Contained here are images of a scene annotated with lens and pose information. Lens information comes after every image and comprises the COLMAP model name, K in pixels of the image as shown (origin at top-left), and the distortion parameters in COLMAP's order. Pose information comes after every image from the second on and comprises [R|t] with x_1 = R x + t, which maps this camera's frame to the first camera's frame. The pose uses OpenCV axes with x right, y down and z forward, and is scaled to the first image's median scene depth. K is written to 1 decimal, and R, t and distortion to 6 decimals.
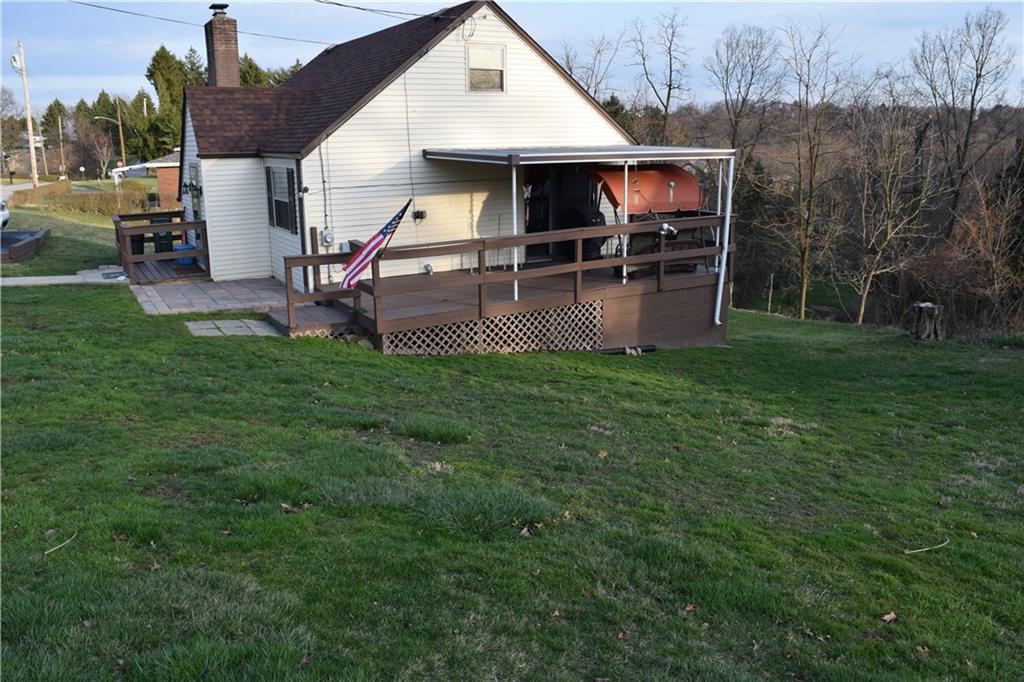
lens RADIAL K [[807.9, 0, 514.8], [0, 807.9, 343.3], [0, 0, 1]] dist [-0.086593, 0.003920]
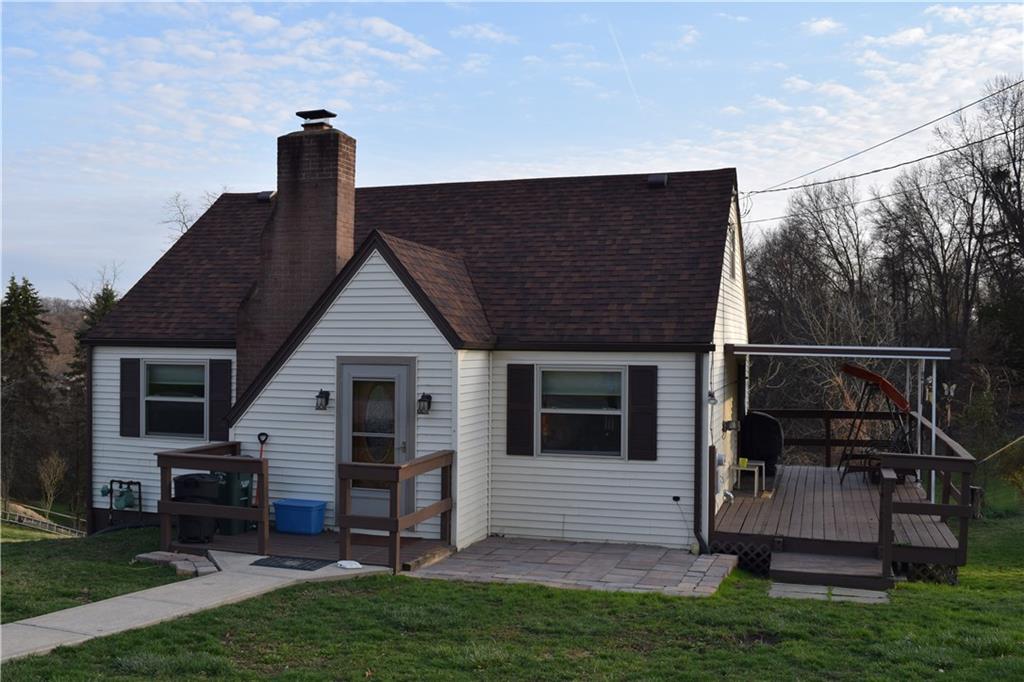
lens RADIAL K [[972.8, 0, 507.4], [0, 972.8, 341.3], [0, 0, 1]] dist [0.015908, 0.000000]
pose [[0.746705, 0.016113, 0.664960, -0.920746], [0.153815, 0.968427, -0.196190, -0.089015], [-0.647126, 0.248777, 0.720651, 0.452131]]
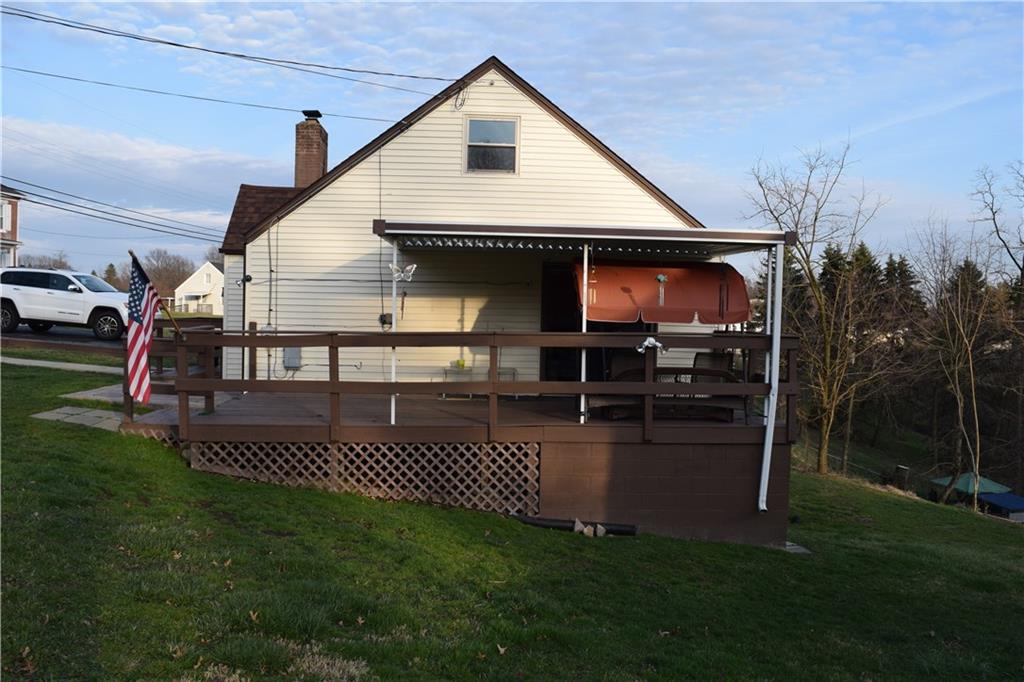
lens RADIAL K [[807.9, 0, 508.1], [0, 807.9, 339.5], [0, 0, 1]] dist [-0.086593, 0.003920]
pose [[0.883040, 0.047798, -0.466857, 0.376268], [-0.149118, 0.971822, -0.182553, -0.010249], [0.444976, 0.230819, 0.865285, 0.368219]]
